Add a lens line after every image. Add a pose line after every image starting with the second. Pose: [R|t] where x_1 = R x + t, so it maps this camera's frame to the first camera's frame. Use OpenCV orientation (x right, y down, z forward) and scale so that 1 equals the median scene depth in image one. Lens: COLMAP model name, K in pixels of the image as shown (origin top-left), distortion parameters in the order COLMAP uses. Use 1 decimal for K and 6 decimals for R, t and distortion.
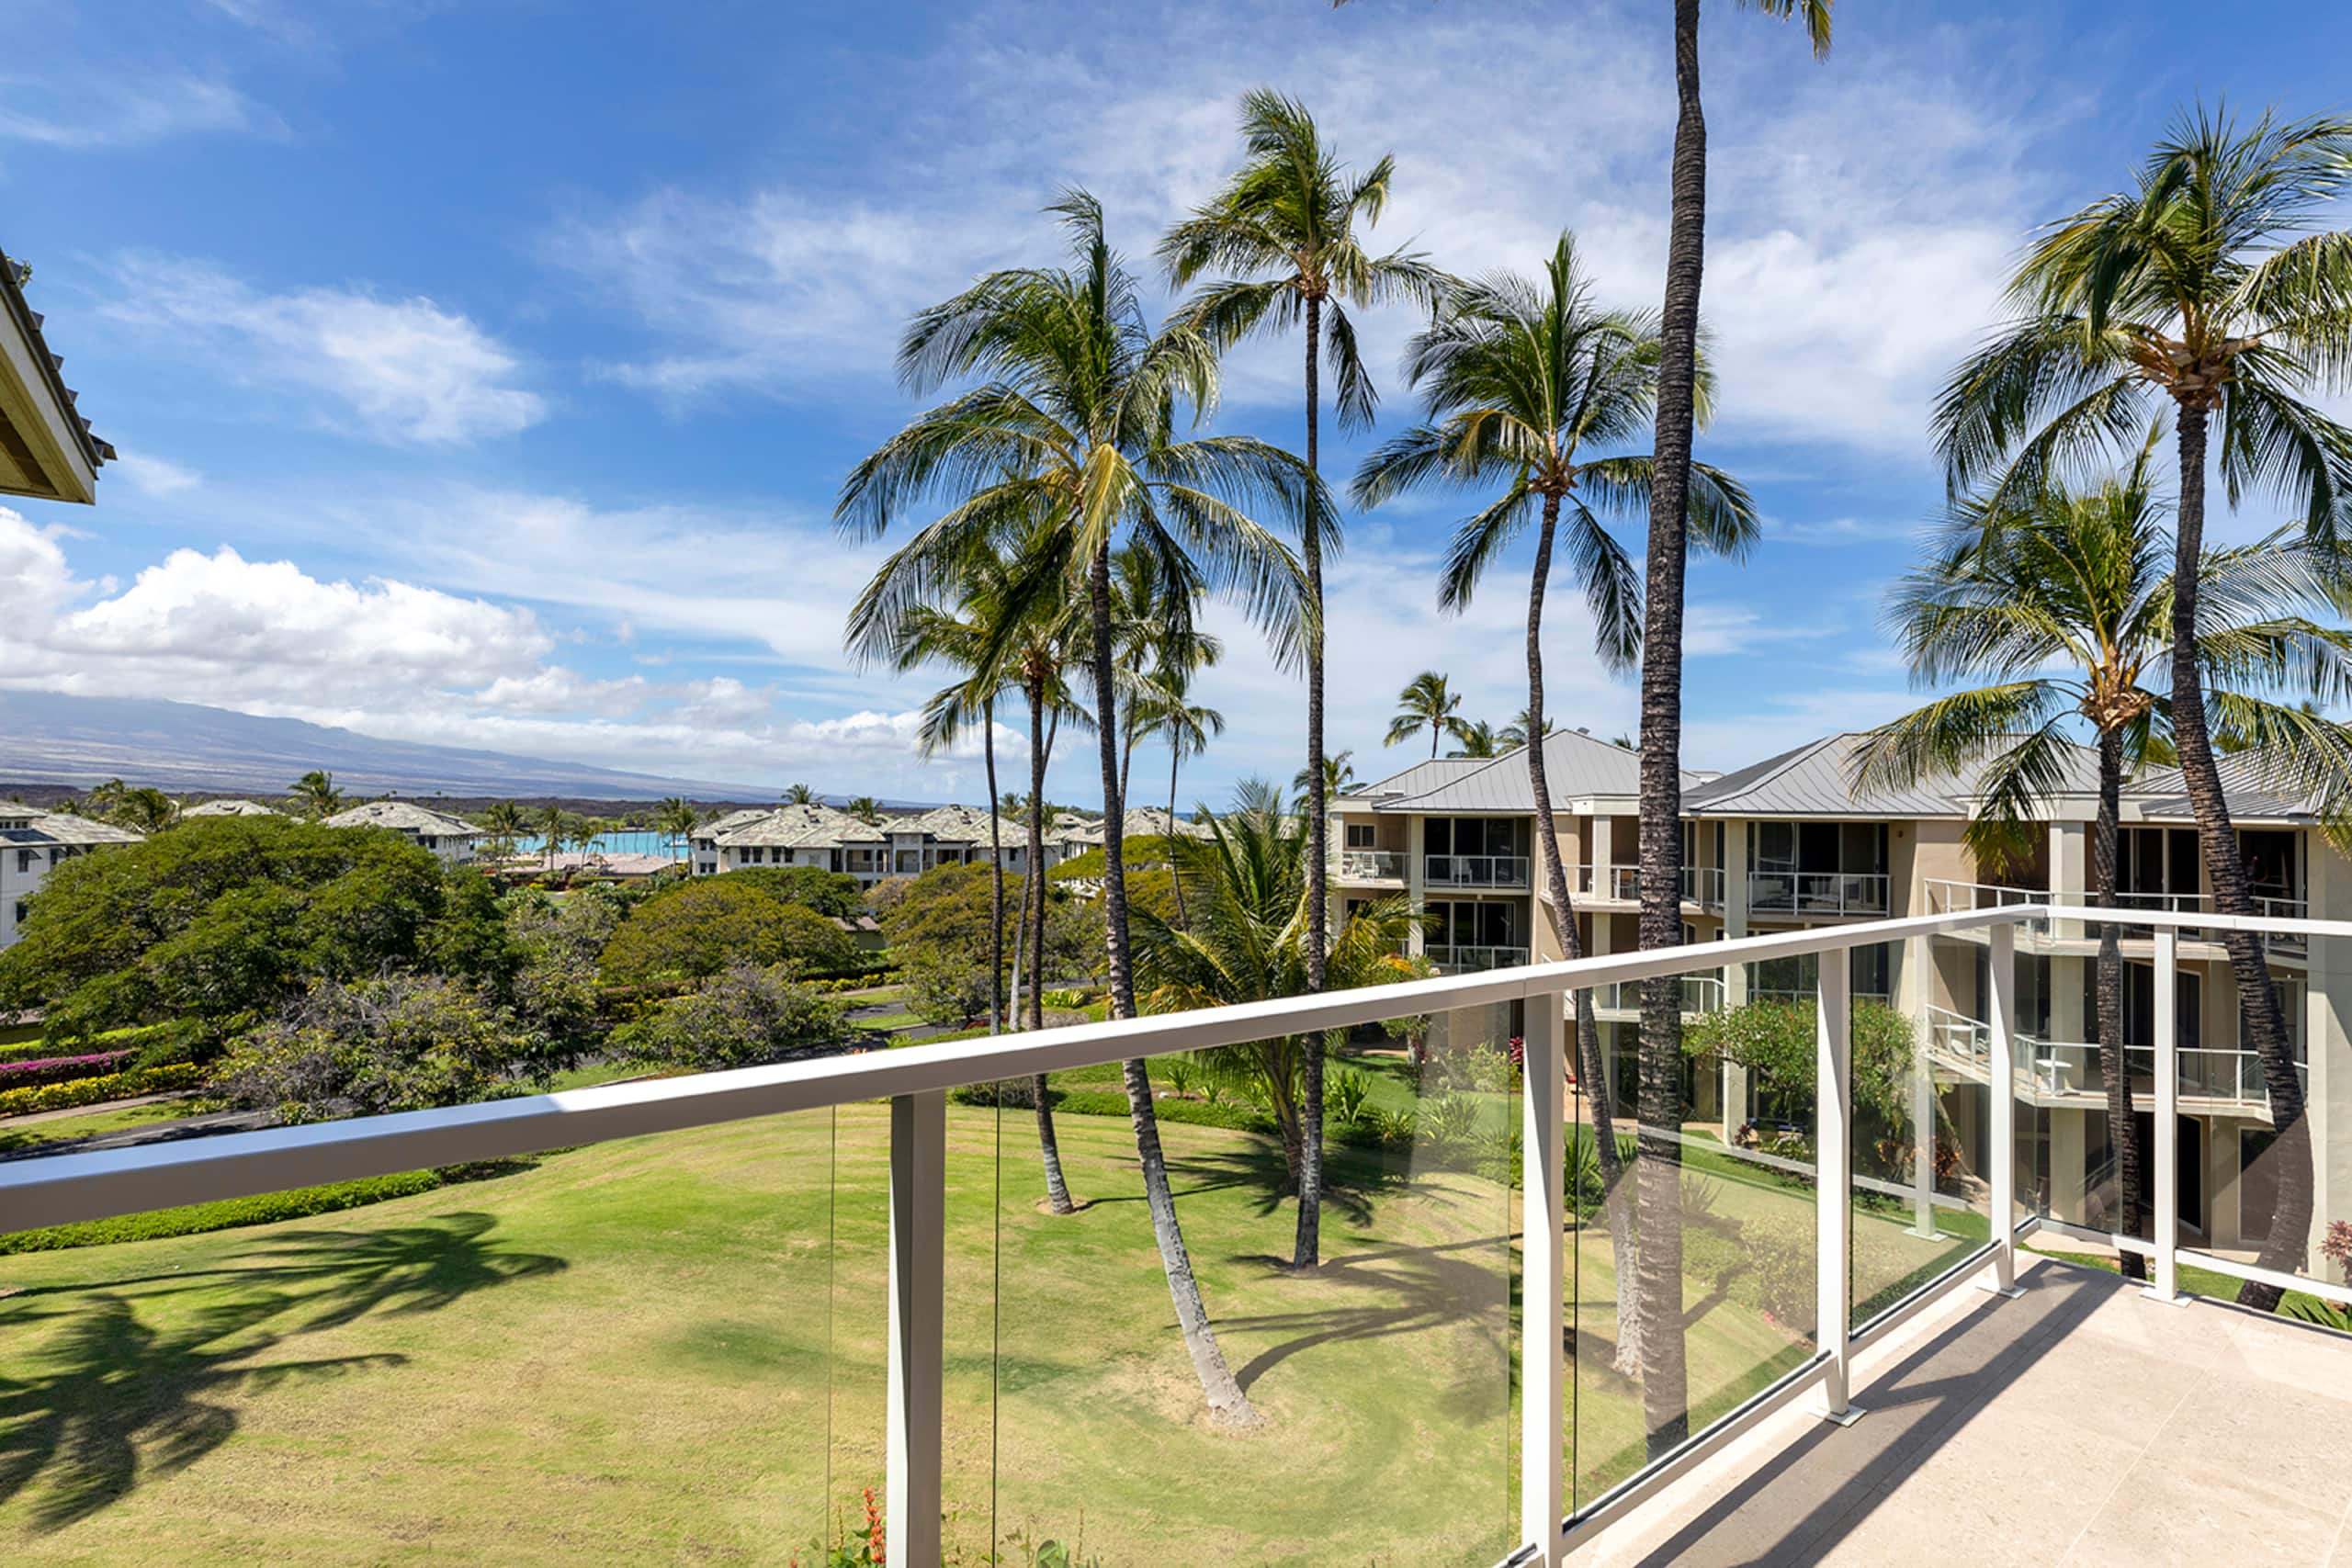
lens RADIAL K [[1156.2, 0, 1186.5], [0, 1156.2, 792.5], [0, 0, 1]] dist [-0.009762, 0.001061]
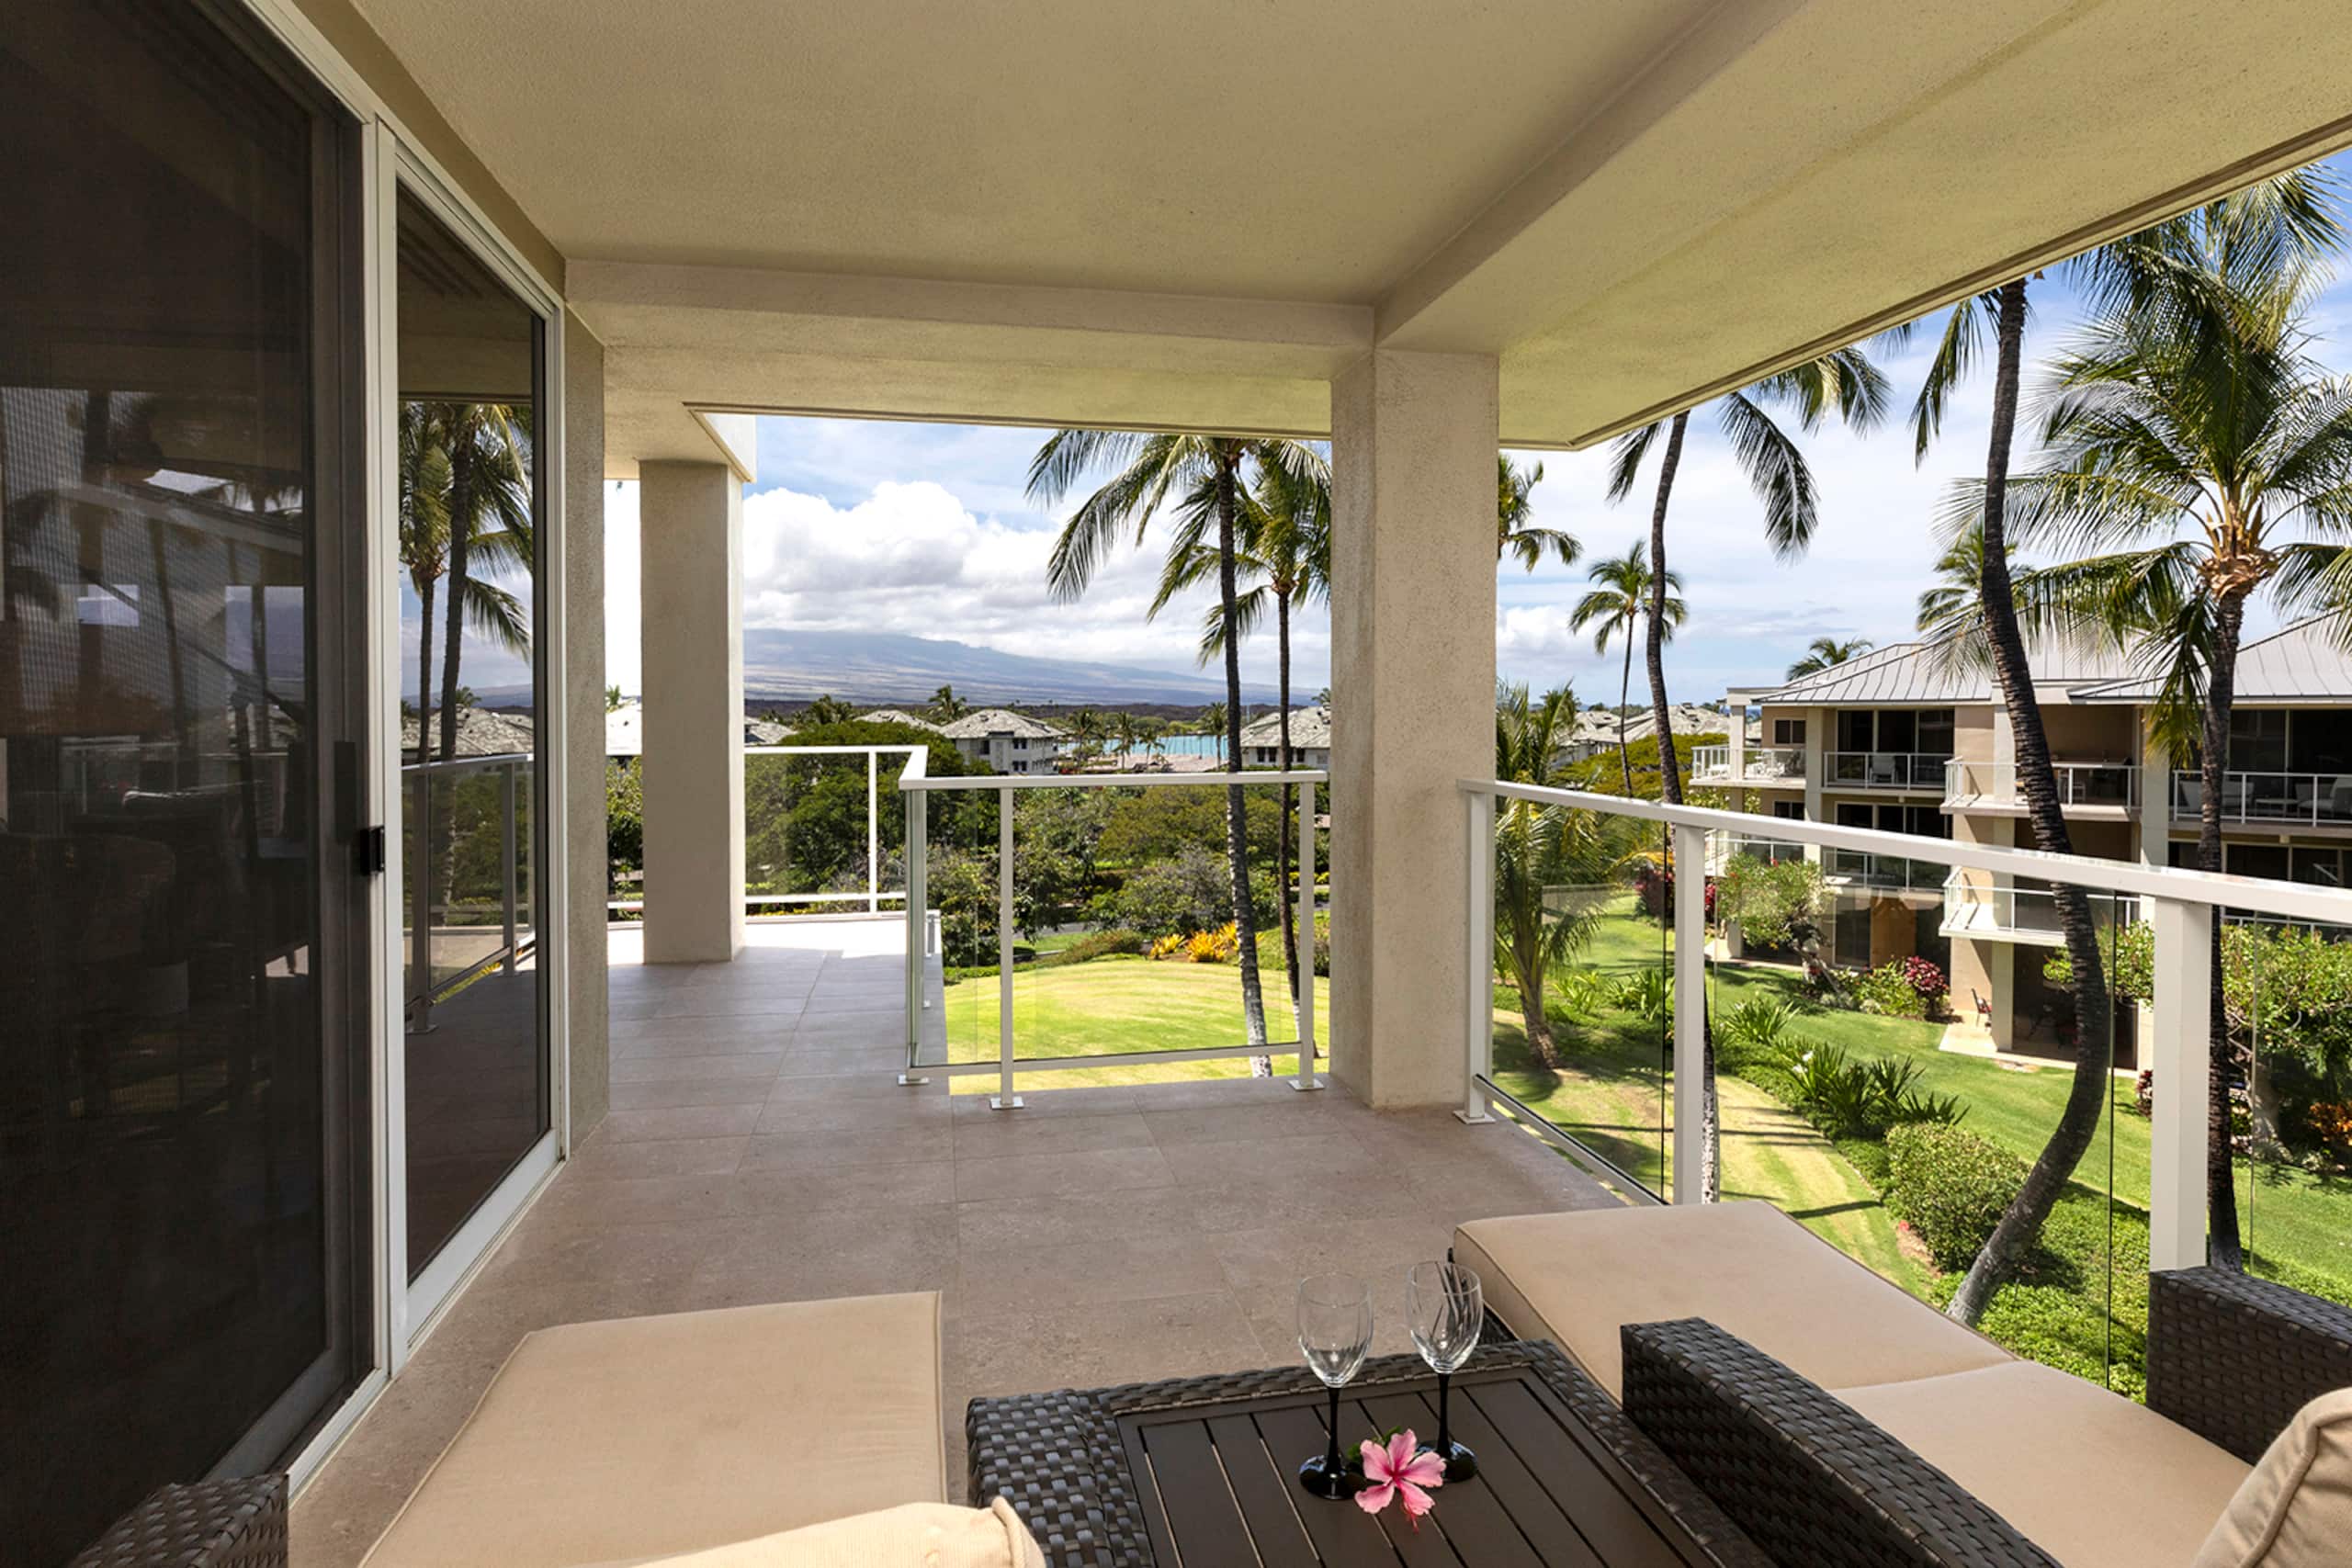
lens RADIAL K [[1203.3, 0, 1186.1], [0, 1203.3, 733.8], [0, 0, 1]] dist [-0.002547, -0.001120]
pose [[0.891778, -0.004701, -0.452449, 0.172089], [0.020172, 0.999365, 0.029376, 0.001654], [0.452024, -0.035323, 0.891306, -0.059955]]
